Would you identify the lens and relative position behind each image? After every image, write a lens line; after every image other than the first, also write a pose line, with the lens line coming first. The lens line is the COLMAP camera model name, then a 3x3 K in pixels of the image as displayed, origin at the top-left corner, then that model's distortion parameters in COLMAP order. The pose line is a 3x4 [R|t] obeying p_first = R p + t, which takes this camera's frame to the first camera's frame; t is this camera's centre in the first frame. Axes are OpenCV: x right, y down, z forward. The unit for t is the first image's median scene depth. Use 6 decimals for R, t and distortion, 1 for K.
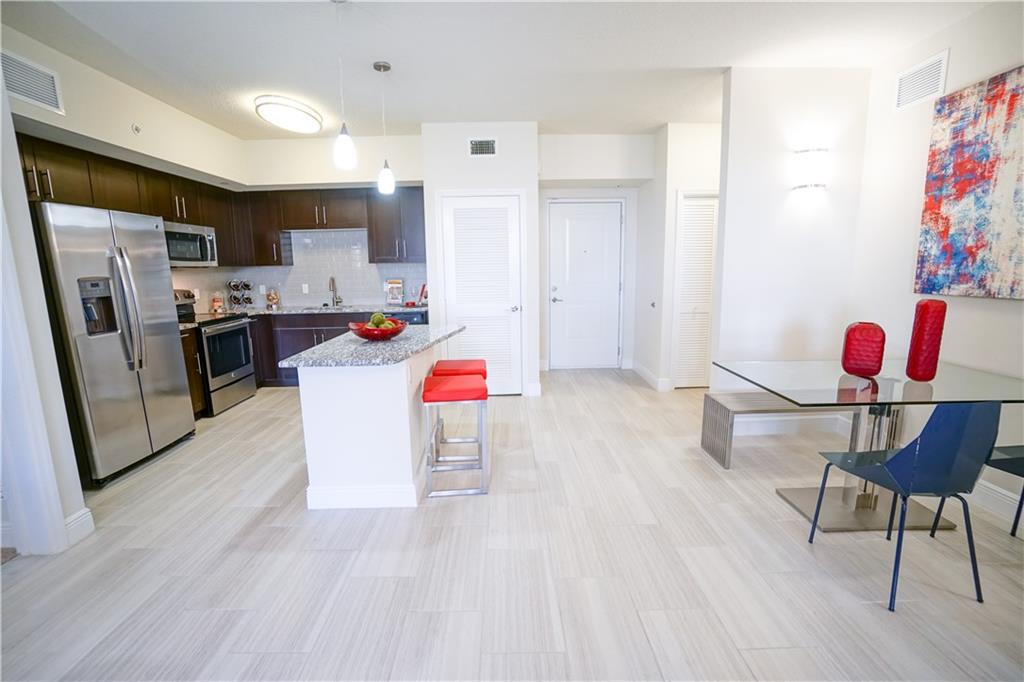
lens RADIAL K [[452.4, 0, 508.6], [0, 452.4, 343.3], [0, 0, 1]] dist [-0.057819, 0.020562]
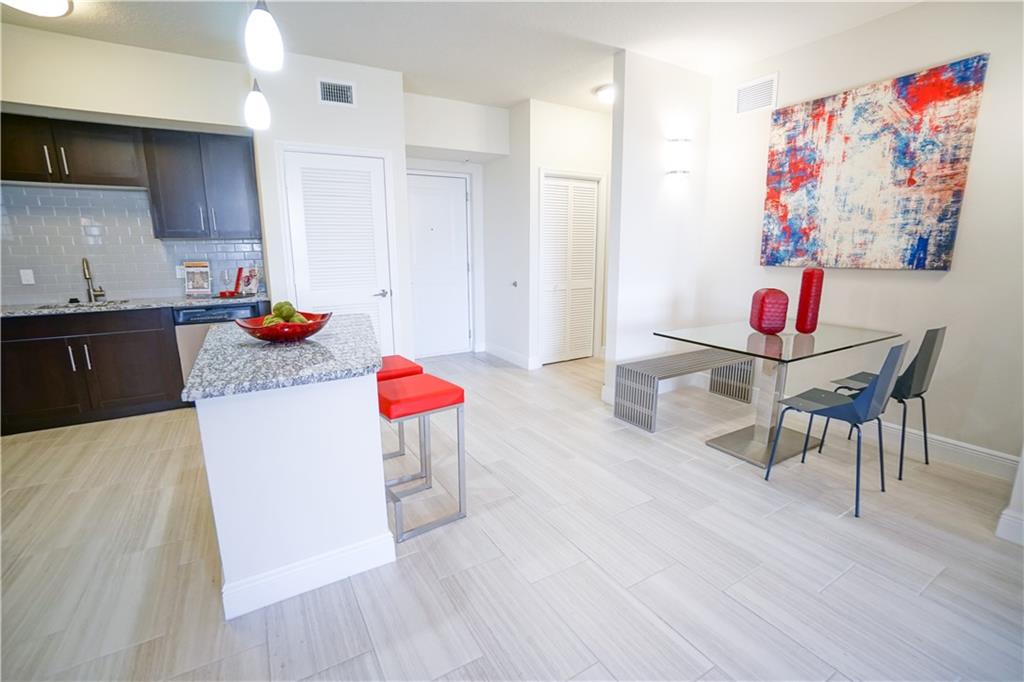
lens RADIAL K [[452.4, 0, 507.5], [0, 452.4, 340.6], [0, 0, 1]] dist [-0.057819, 0.020562]
pose [[0.868558, -0.087959, 0.487720, -0.284536], [0.076539, 0.996124, 0.043344, -0.009548], [-0.489642, -0.000317, 0.871924, 0.208510]]
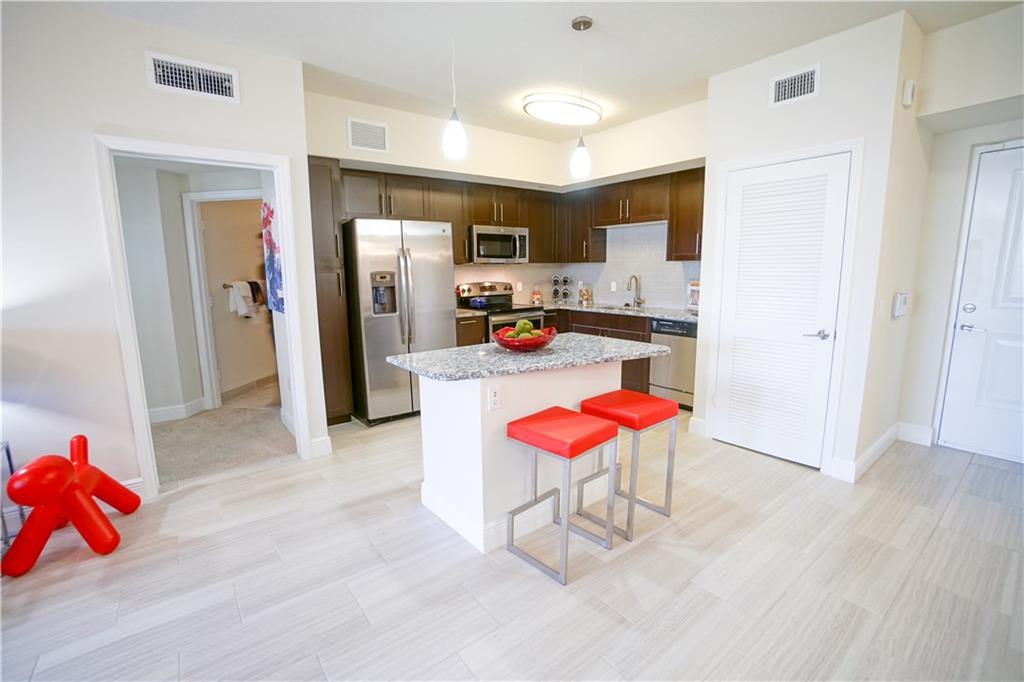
lens RADIAL K [[452.4, 0, 509.2], [0, 452.4, 344.4], [0, 0, 1]] dist [-0.057819, 0.020562]
pose [[0.601533, 0.141880, -0.786148, 0.328630], [-0.133744, 0.988098, 0.075991, -0.071079], [0.787573, 0.059431, 0.613349, 0.385055]]
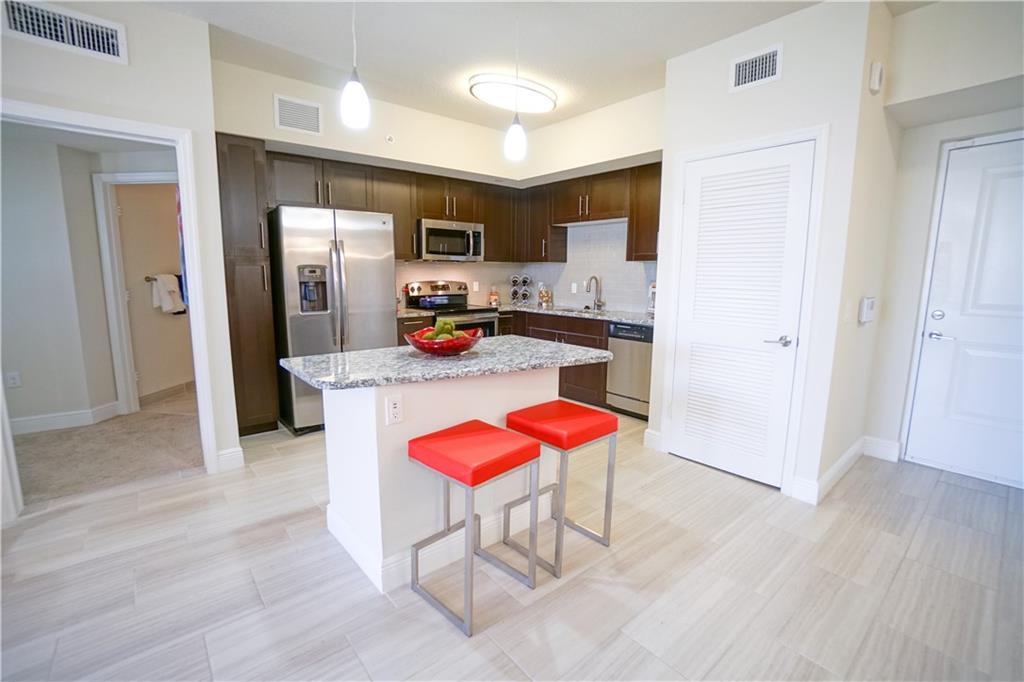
lens RADIAL K [[452.4, 0, 507.5], [0, 452.4, 343.4], [0, 0, 1]] dist [-0.057819, 0.020562]
pose [[0.631938, 0.142330, -0.761837, 0.306335], [-0.150574, 0.986809, 0.059461, -0.075054], [0.760251, 0.077137, 0.645034, 0.512887]]
